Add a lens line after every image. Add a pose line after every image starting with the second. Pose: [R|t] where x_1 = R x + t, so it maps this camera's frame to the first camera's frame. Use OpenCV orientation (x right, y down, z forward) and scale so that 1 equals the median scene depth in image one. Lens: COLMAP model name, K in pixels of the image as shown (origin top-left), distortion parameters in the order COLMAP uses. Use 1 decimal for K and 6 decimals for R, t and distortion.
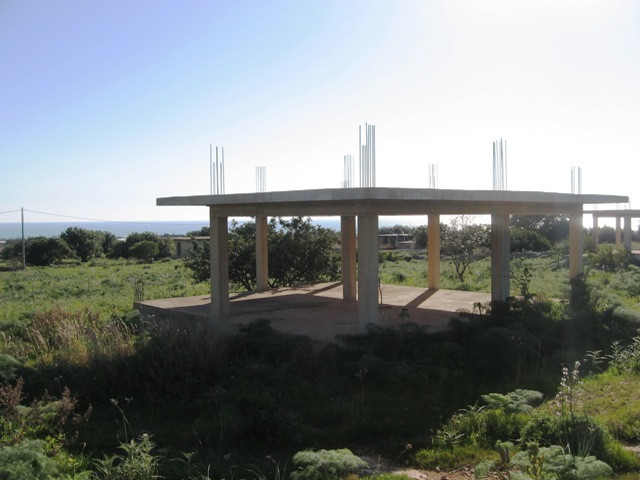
lens RADIAL K [[649.7, 0, 320.3], [0, 649.7, 238.3], [0, 0, 1]] dist [0.012457, 0.000000]
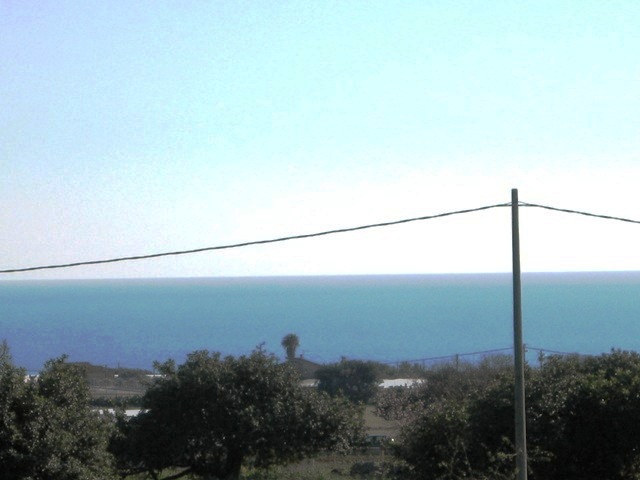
lens RADIAL K [[2605.3, 0, 320.0], [0, 2605.3, 240.2], [0, 0, 1]] dist [0.096066, 0.000000]
pose [[0.875996, -0.010701, -0.482200, -0.182040], [-0.007704, 0.999316, -0.036172, -0.006574], [0.482257, 0.035401, 0.875314, 0.397352]]
